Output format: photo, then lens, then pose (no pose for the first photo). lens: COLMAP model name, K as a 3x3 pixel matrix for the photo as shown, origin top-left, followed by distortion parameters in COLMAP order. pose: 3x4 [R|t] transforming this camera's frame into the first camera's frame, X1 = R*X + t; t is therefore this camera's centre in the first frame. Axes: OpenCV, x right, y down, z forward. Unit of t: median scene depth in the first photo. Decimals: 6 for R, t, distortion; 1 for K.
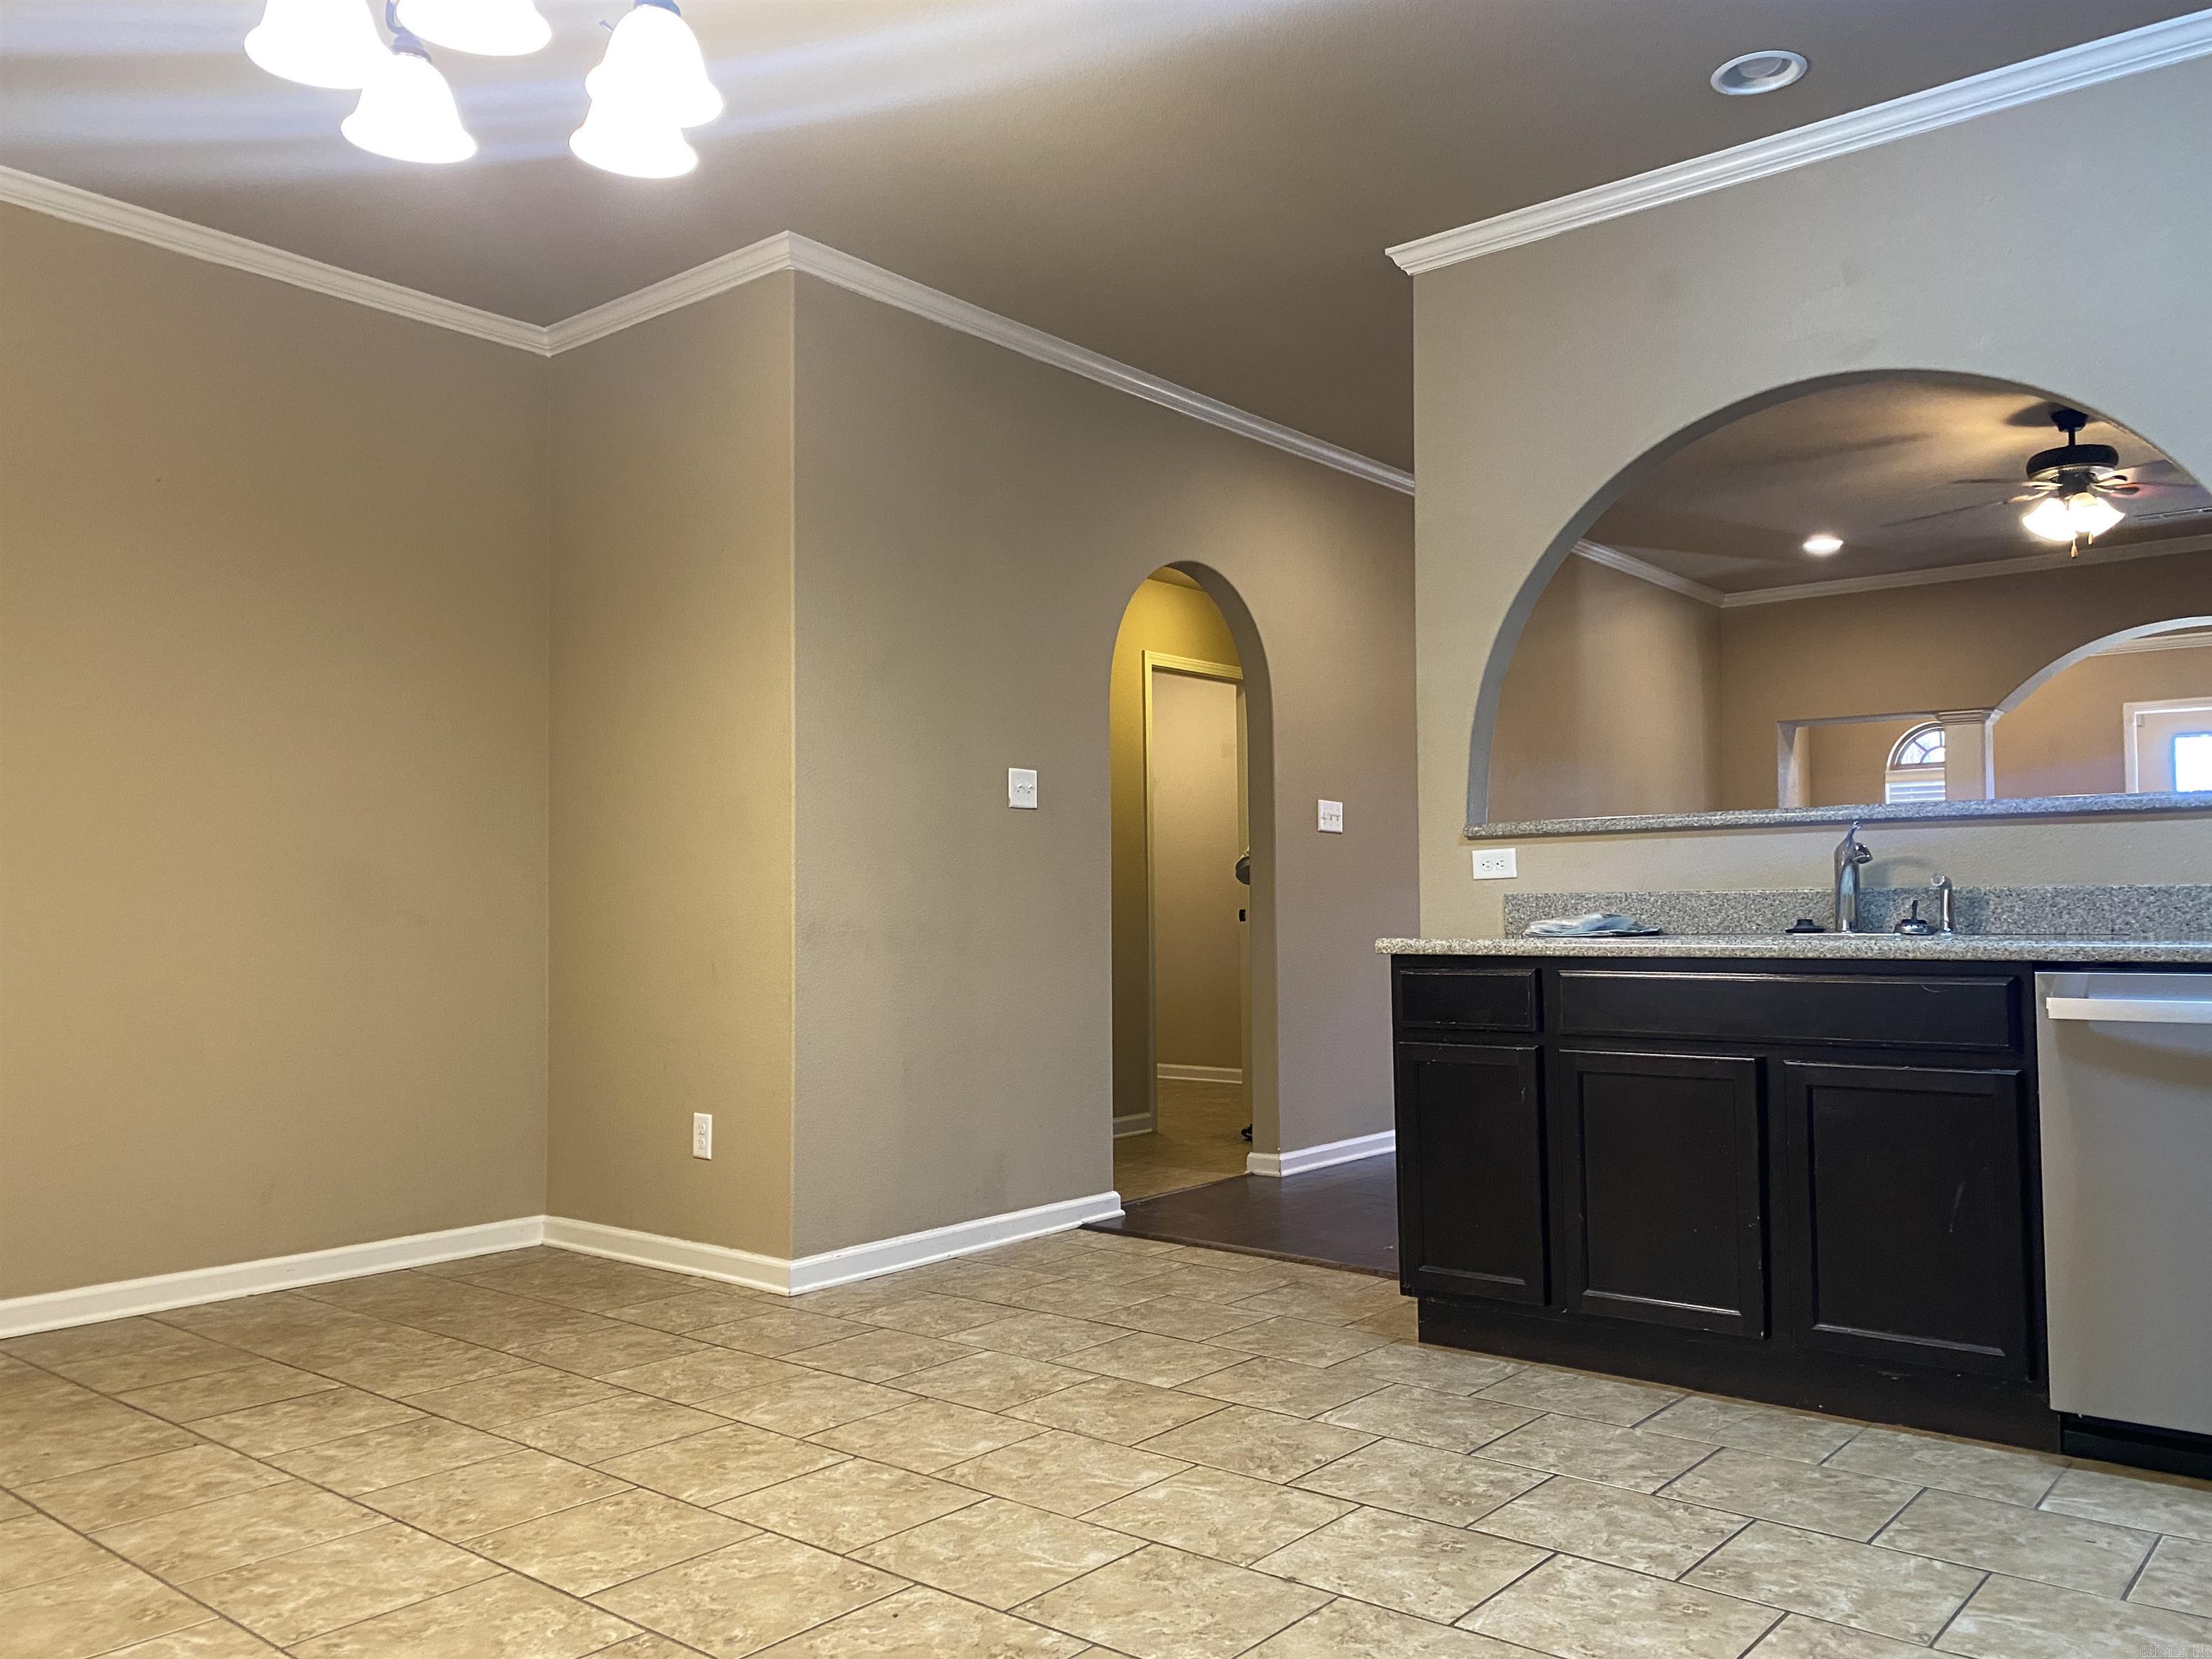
lens RADIAL K [[1680.9, 0, 1129.7], [0, 1680.9, 832.8], [0, 0, 1]] dist [0.029210, -0.029697]
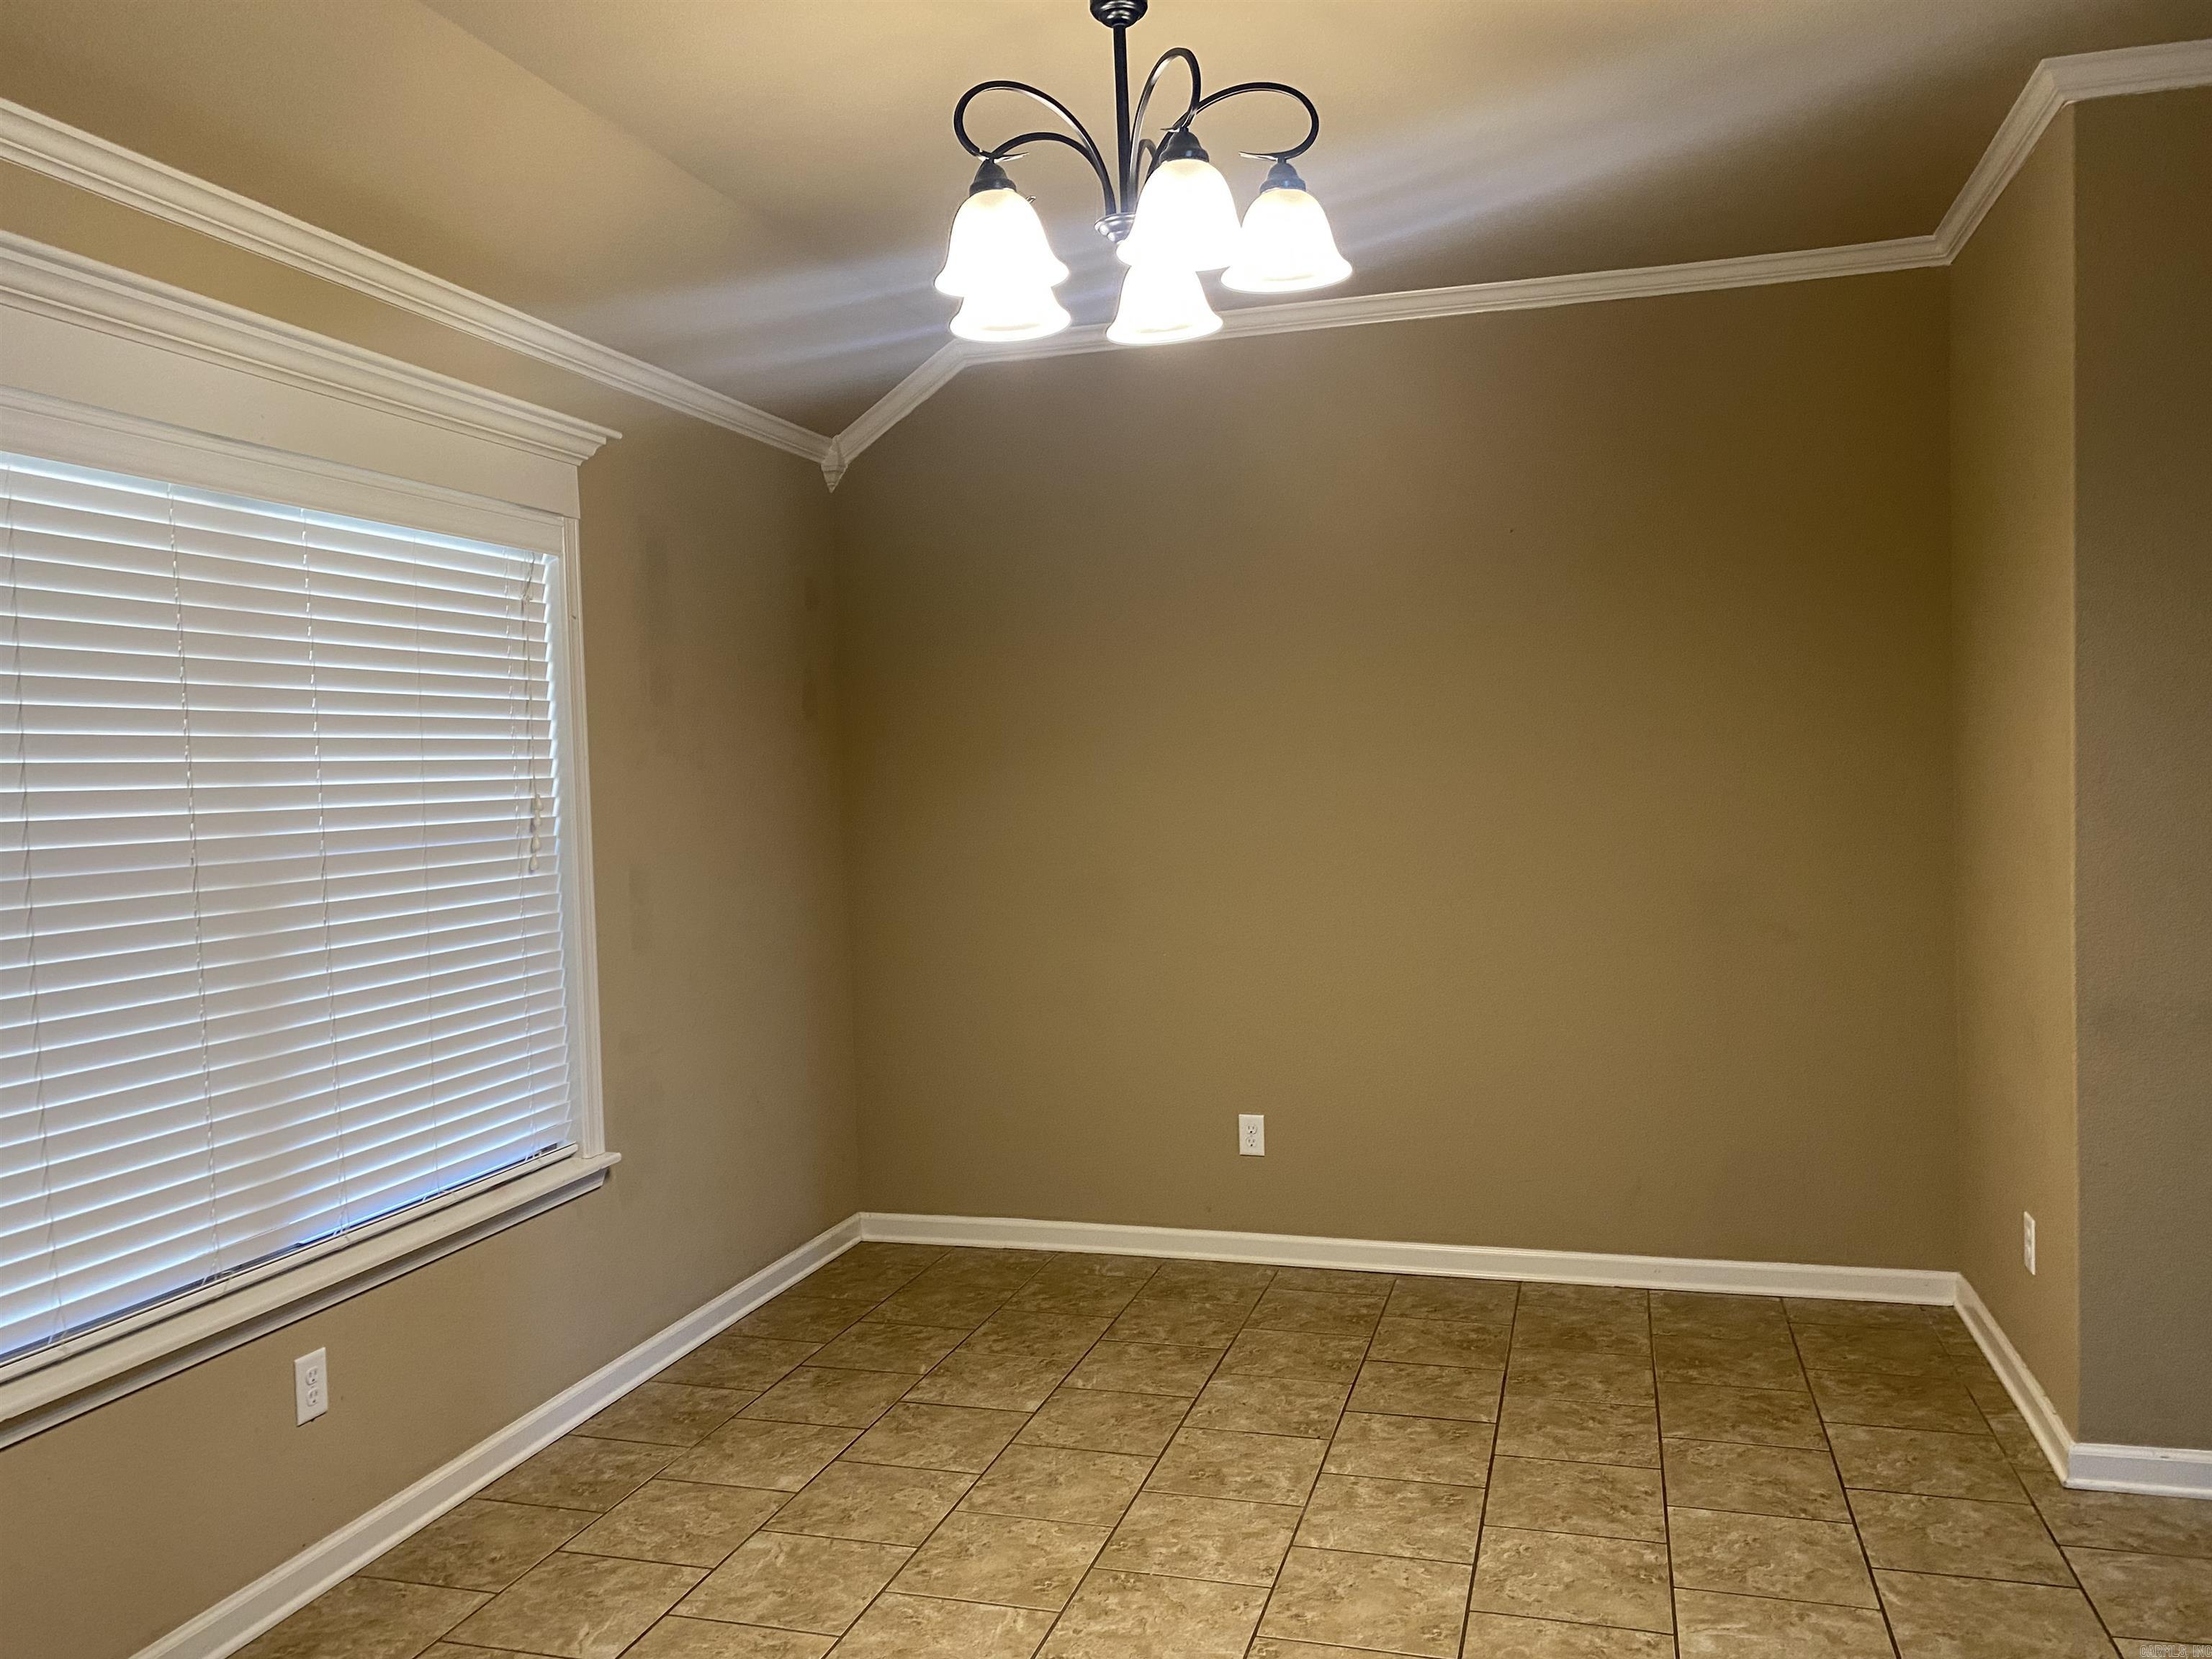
lens RADIAL K [[1680.9, 0, 1113.4], [0, 1680.9, 842.5], [0, 0, 1]] dist [0.029210, -0.029697]
pose [[0.385314, 0.035020, -0.922121, 0.460931], [0.071679, 0.995125, 0.067744, -0.140388], [0.919998, -0.092199, 0.380925, 0.459191]]
